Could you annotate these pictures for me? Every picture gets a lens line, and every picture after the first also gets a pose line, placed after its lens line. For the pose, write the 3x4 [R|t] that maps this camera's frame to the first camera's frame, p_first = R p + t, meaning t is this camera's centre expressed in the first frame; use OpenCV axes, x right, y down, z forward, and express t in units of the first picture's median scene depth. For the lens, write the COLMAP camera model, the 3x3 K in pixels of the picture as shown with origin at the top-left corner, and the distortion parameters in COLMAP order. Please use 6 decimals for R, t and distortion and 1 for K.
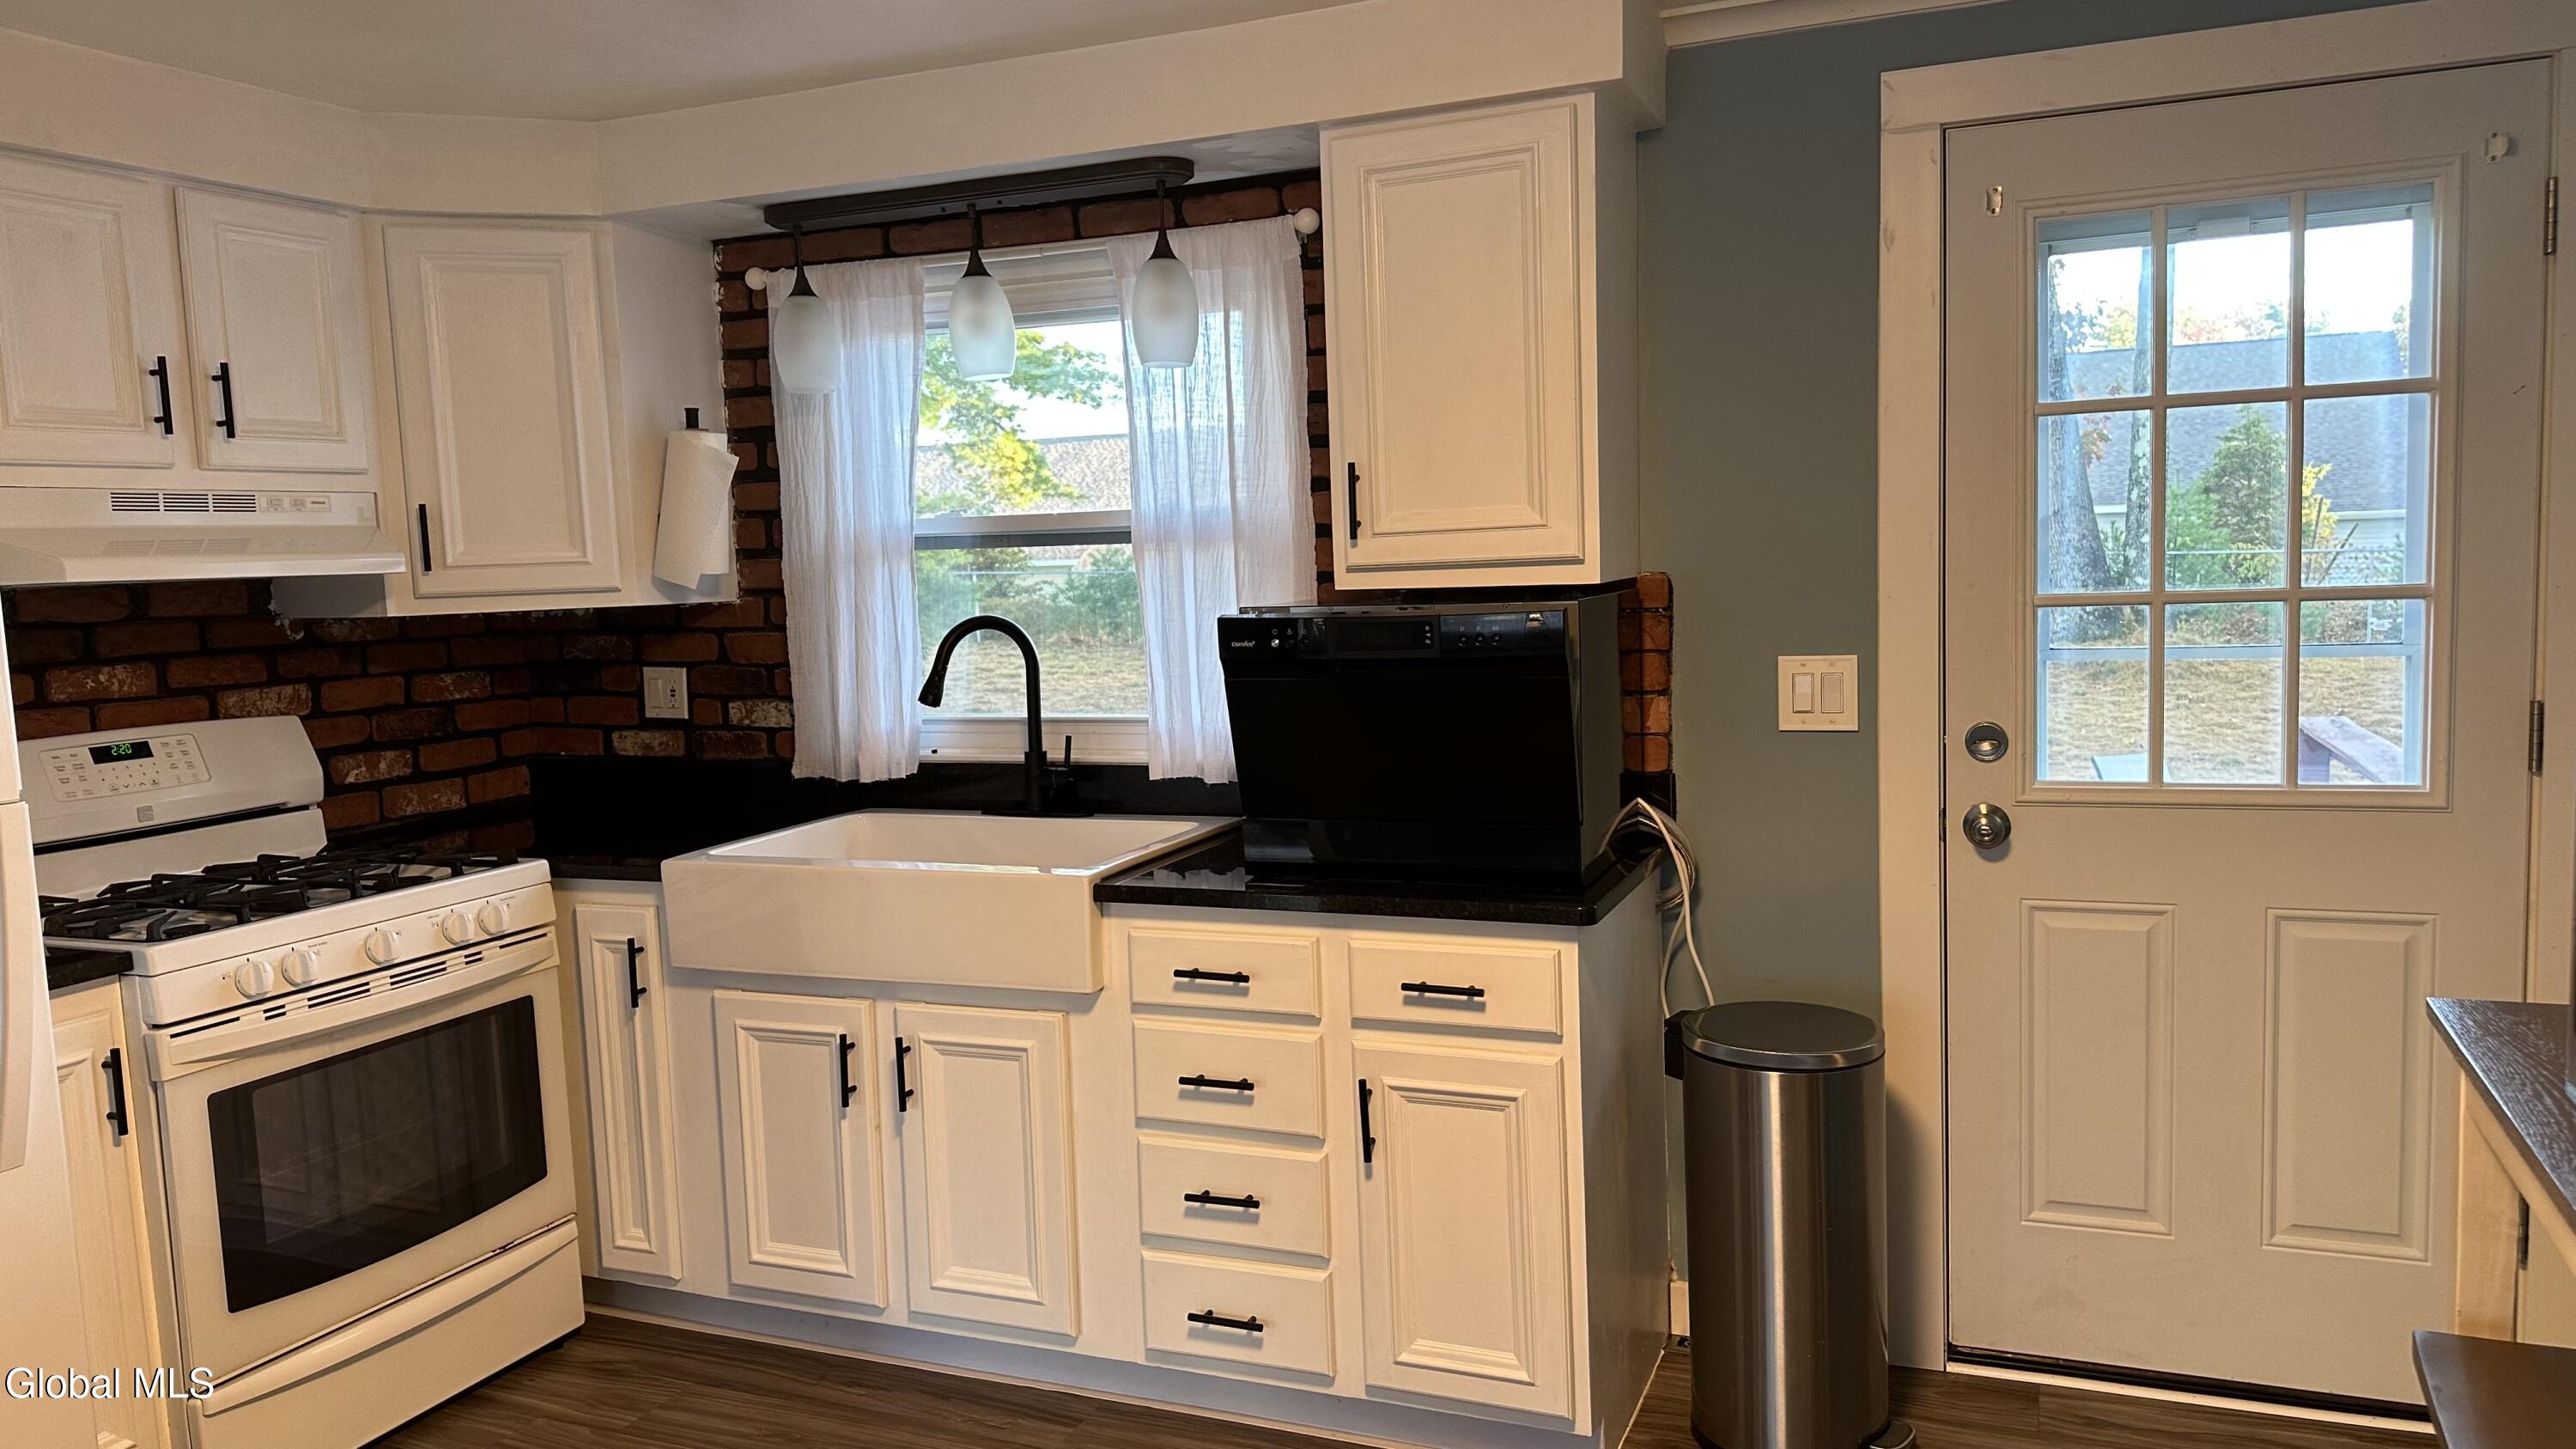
lens RADIAL K [[1810.5, 0, 1274.0], [0, 1810.5, 726.9], [0, 0, 1]] dist [0.165239, -0.296721]
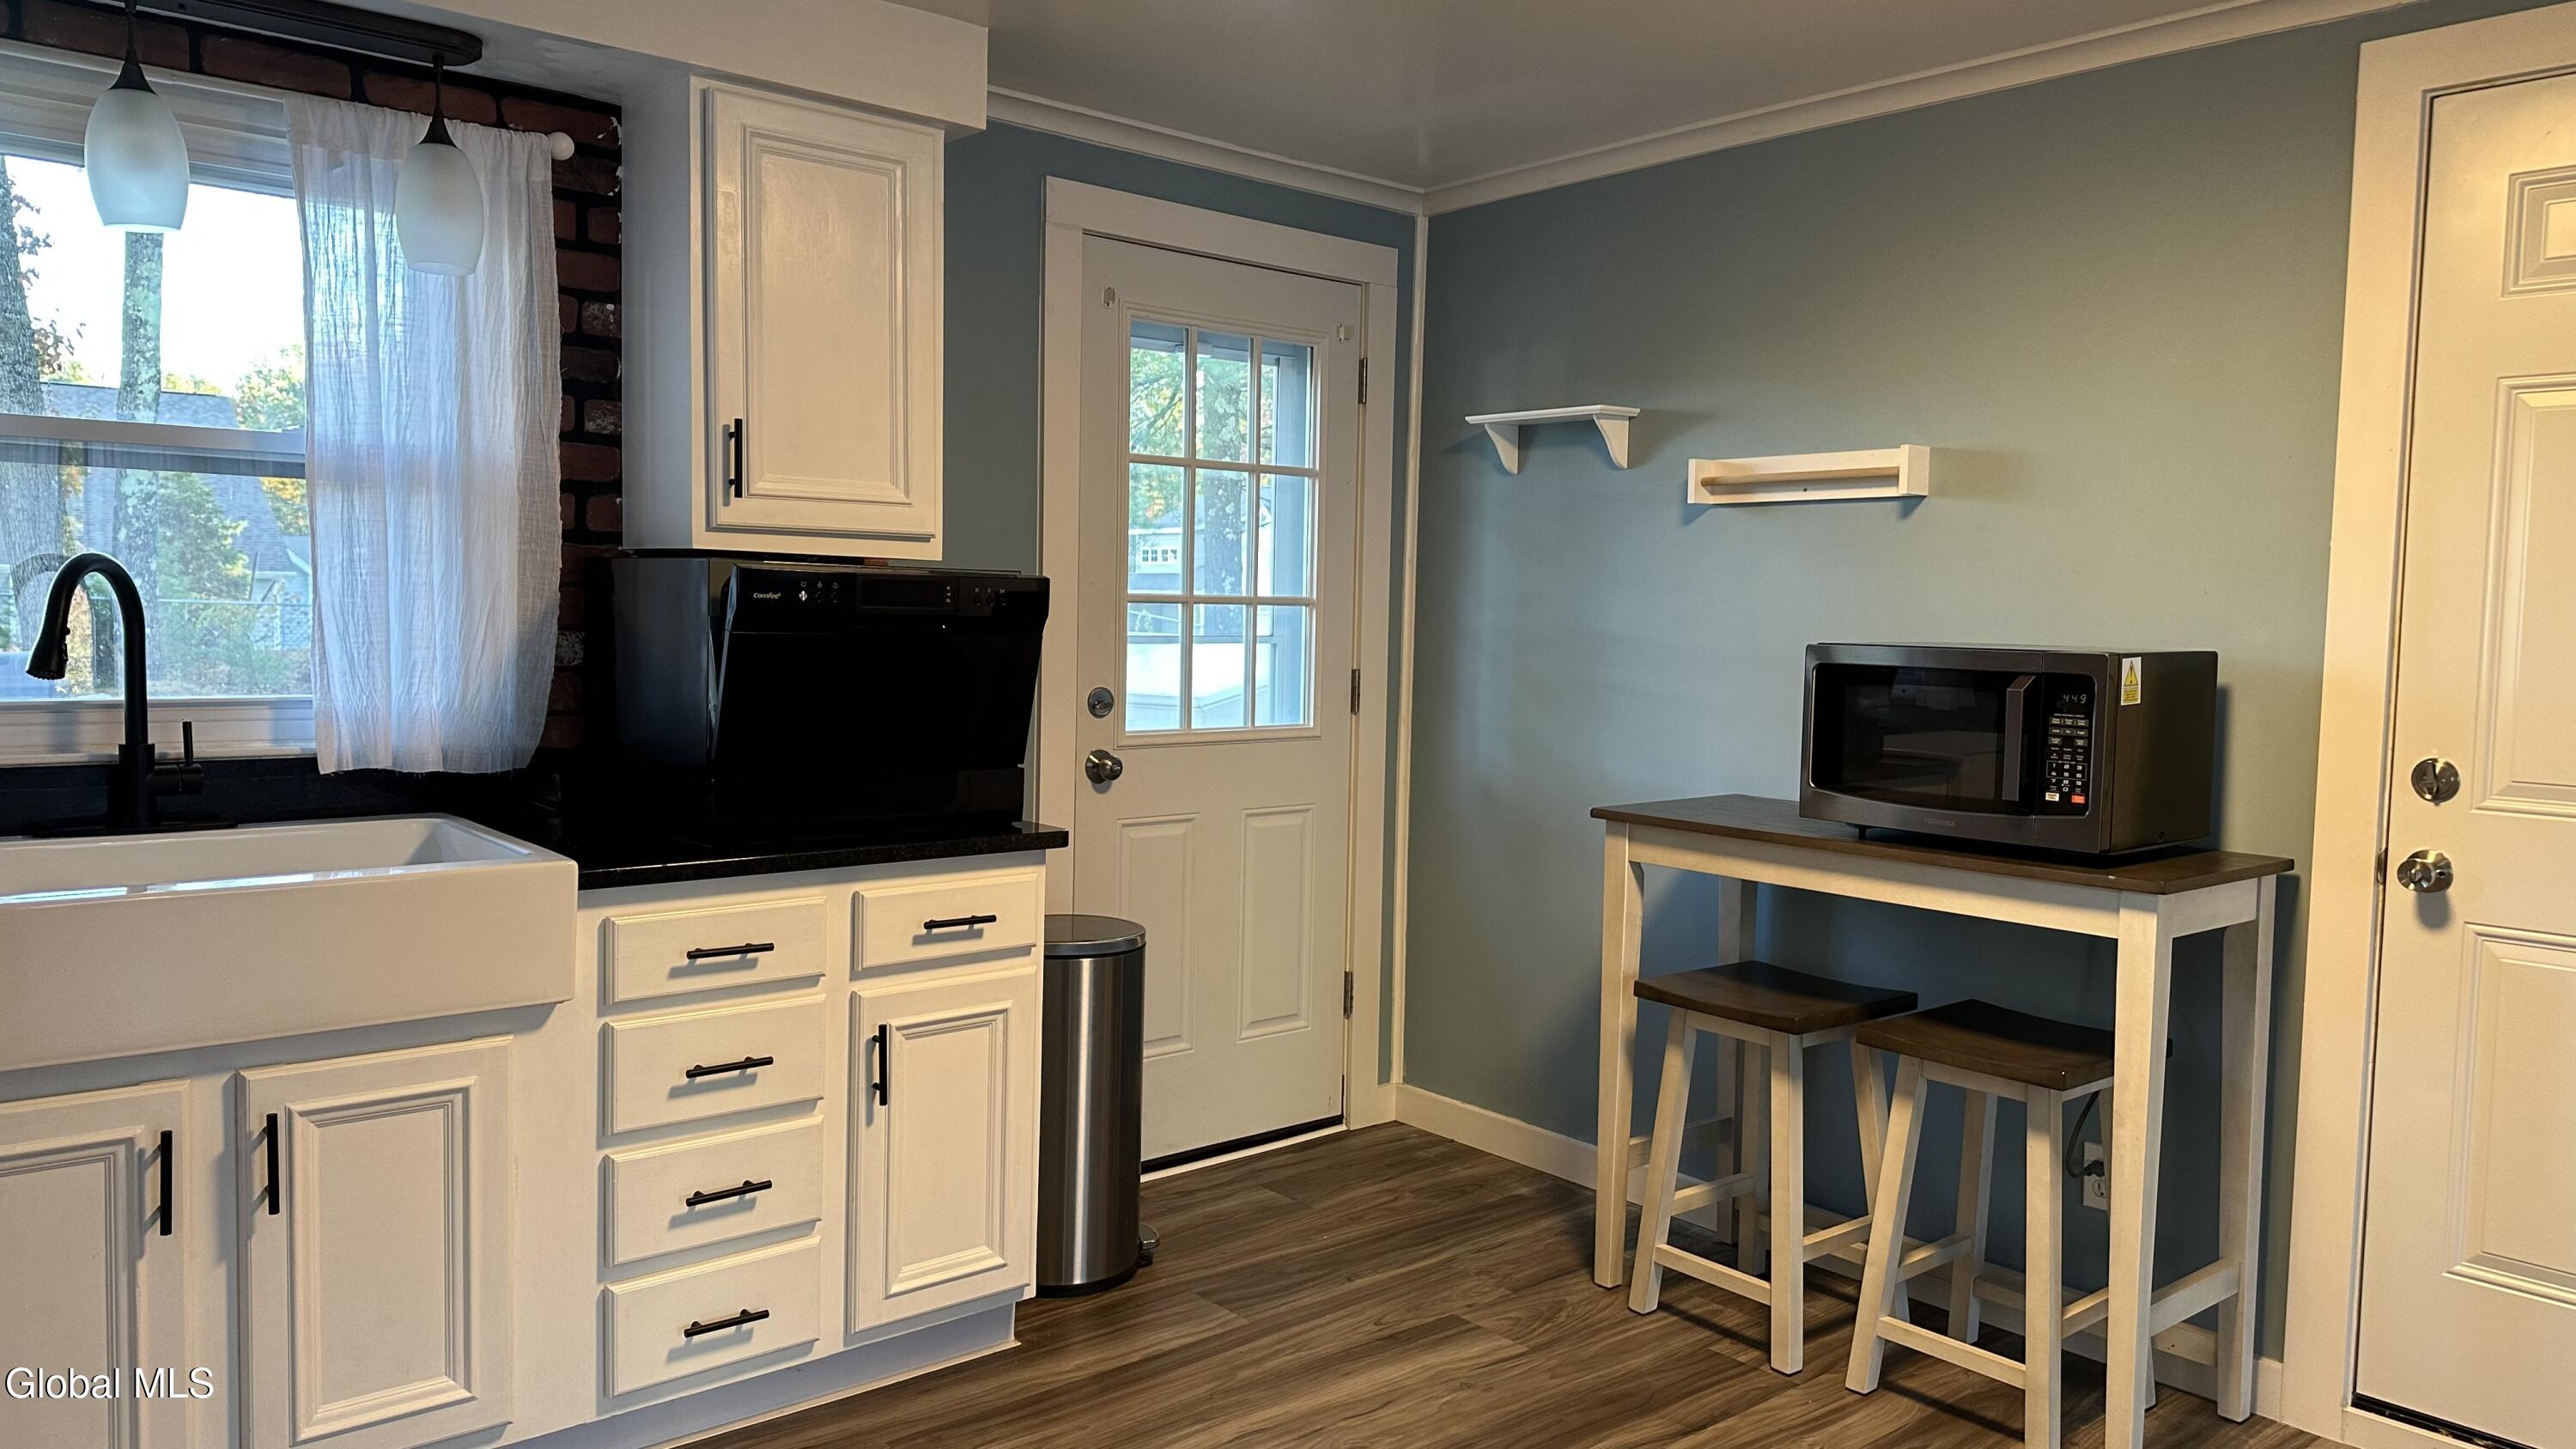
lens RADIAL K [[1794.4, 0, 1307.3], [0, 1794.4, 723.5], [0, 0, 1]] dist [0.107358, -0.133888]
pose [[0.437968, -0.015249, 0.898861, -0.654338], [0.048350, 0.998809, -0.006613, 0.036263], [-0.897689, 0.046356, 0.438183, 0.283614]]
